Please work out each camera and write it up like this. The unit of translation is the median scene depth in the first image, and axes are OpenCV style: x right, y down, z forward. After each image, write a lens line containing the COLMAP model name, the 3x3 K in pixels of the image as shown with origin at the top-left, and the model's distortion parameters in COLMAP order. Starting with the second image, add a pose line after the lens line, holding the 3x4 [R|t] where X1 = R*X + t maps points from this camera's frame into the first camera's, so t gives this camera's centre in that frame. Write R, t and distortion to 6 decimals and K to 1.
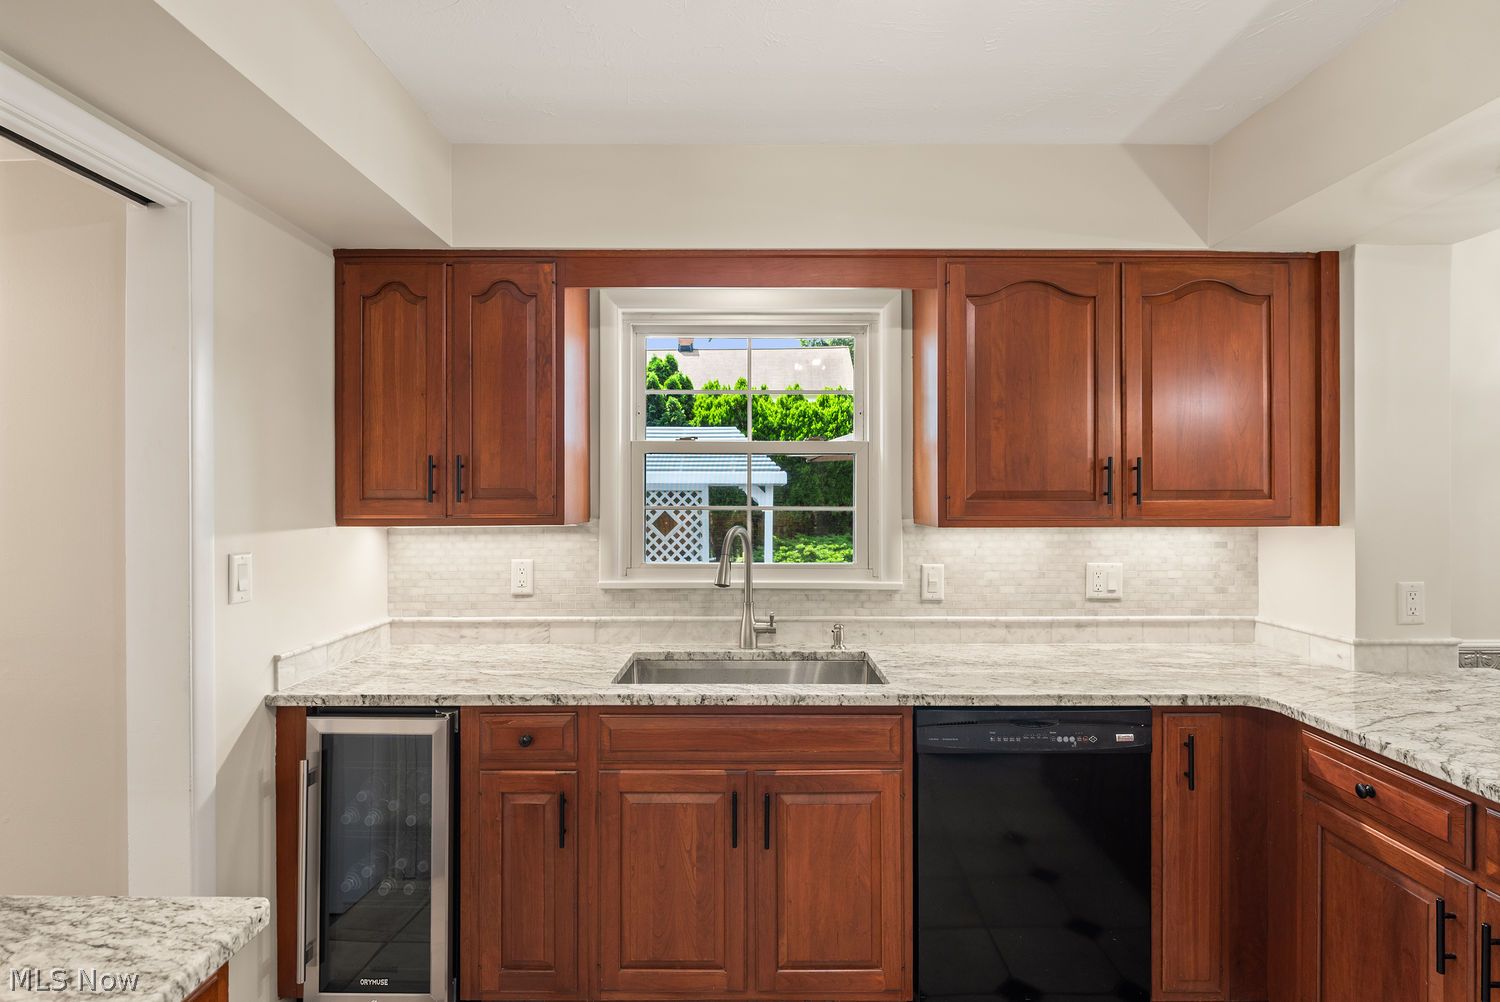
lens RADIAL K [[731.8, 0, 750.0], [0, 731.8, 496.6], [0, 0, 1]] dist [-0.001850, -0.000546]
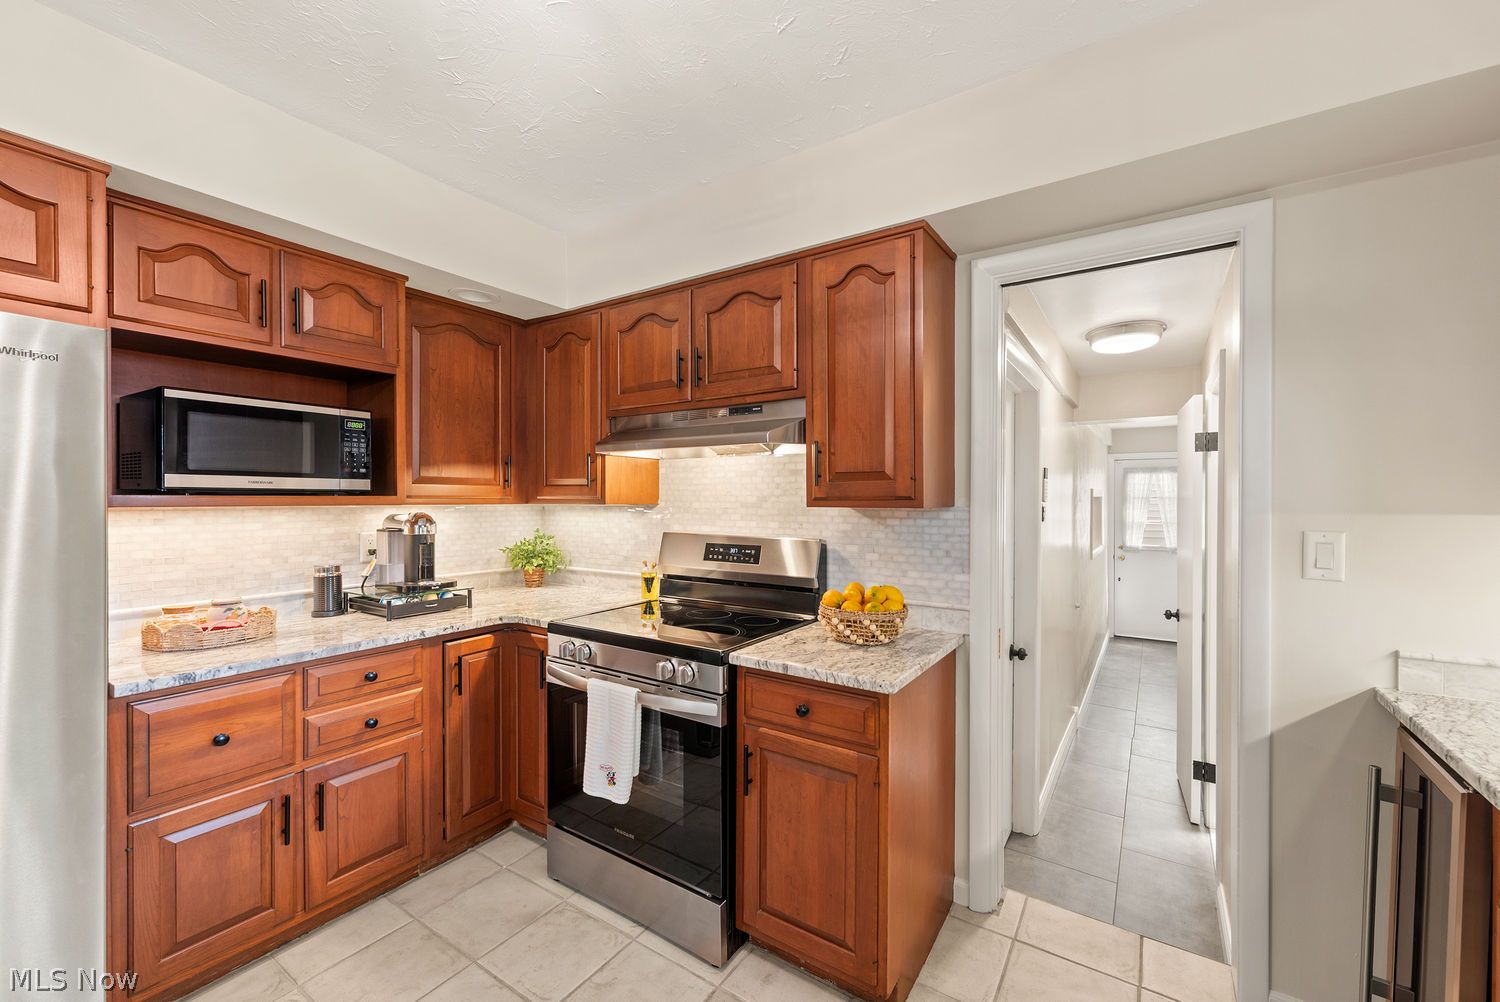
lens RADIAL K [[603.3, 0, 742.6], [0, 603.3, 500.0], [0, 0, 1]] dist [0.000492, -0.000086]
pose [[-0.558286, 0.000317, -0.829648, 0.320473], [-0.000317, 1.000000, 0.000595, 0.023267], [0.829648, 0.000595, -0.558286, 0.563056]]
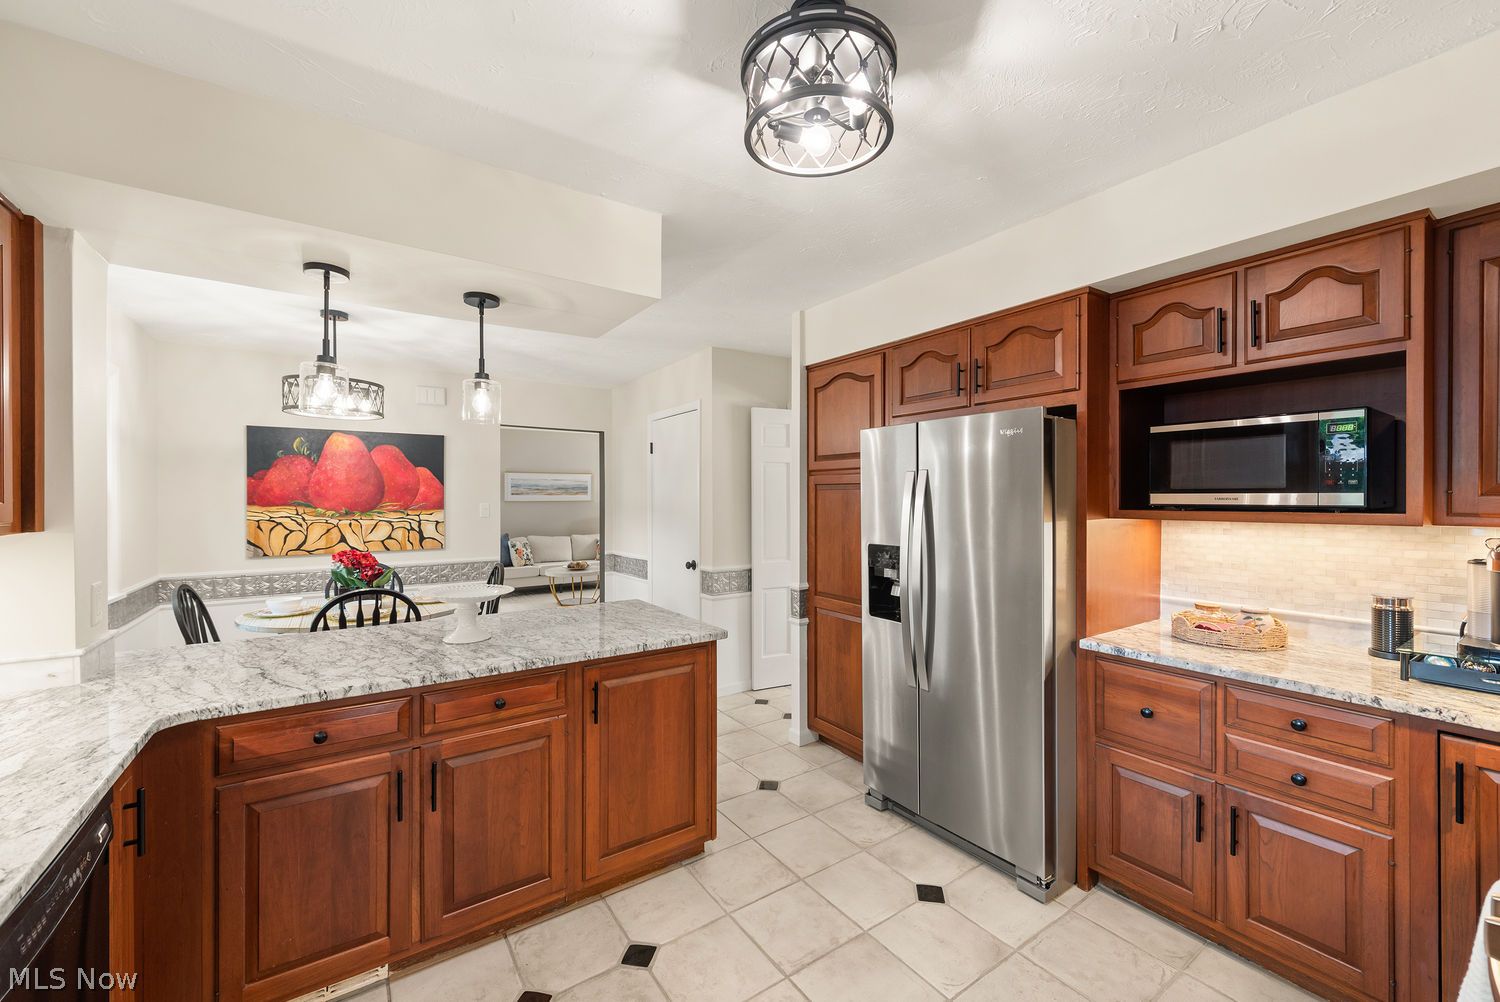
lens RADIAL K [[603.3, 0, 742.6], [0, 603.3, 500.0], [0, 0, 1]] dist [0.000492, -0.000086]
pose [[-0.555045, -0.001215, 0.831819, -0.252289], [0.002015, 0.999994, 0.002805, 0.000763], [-0.831818, 0.003233, -0.555039, 0.610950]]
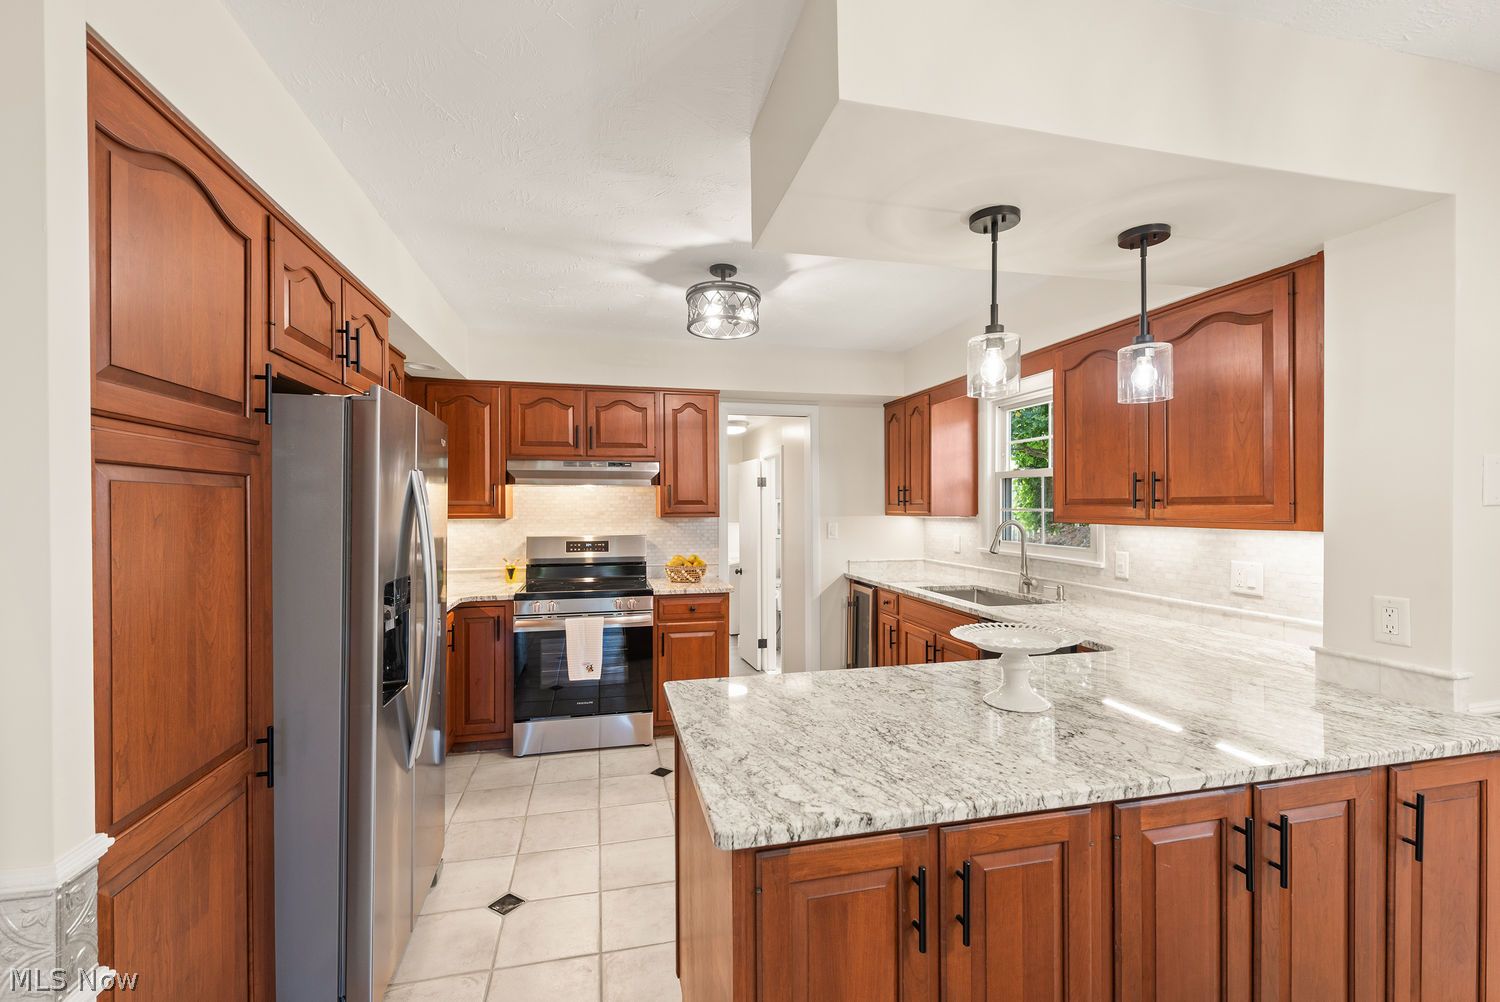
lens RADIAL K [[631.6, 0, 750.8], [0, 631.6, 506.8], [0, 0, 1]] dist [-0.000372, -0.000280]
pose [[0.231057, 0.002797, -0.972936, 1.240184], [0.005009, 0.999979, 0.004064, -0.000234], [0.972927, -0.005813, 0.231039, 0.050298]]
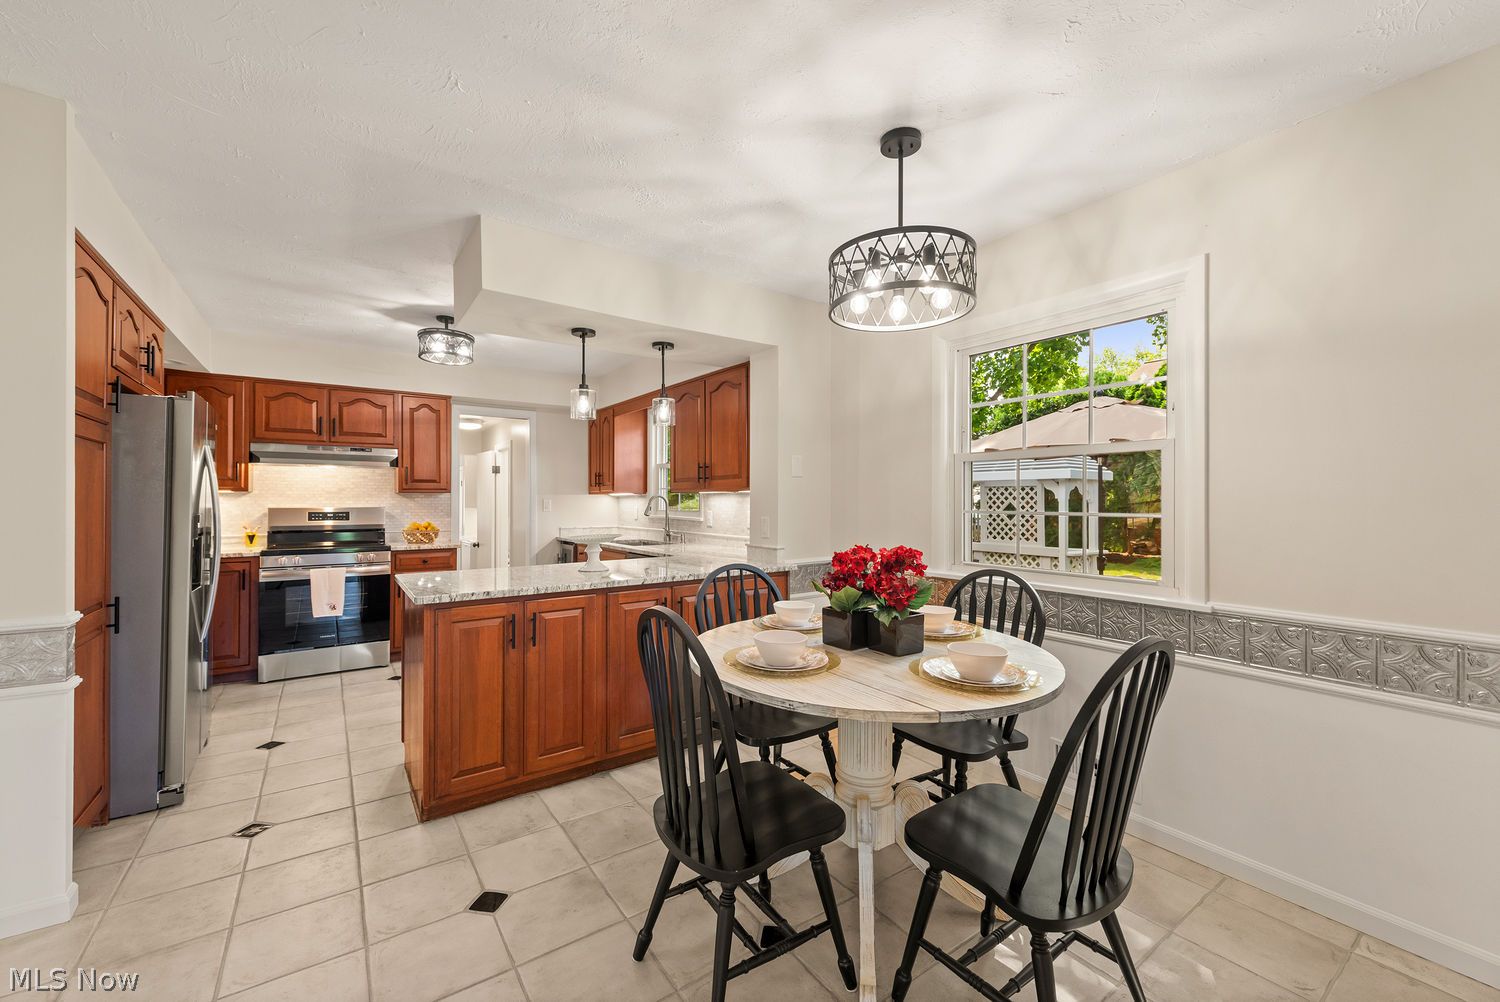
lens RADIAL K [[597.6, 0, 757.6], [0, 597.6, 497.2], [0, 0, 1]] dist [-0.000205, -0.000323]
pose [[0.584271, -0.003768, -0.811550, 1.876003], [0.000992, 0.999992, -0.003929, 0.056294], [0.811558, 0.001491, 0.584270, 0.011785]]
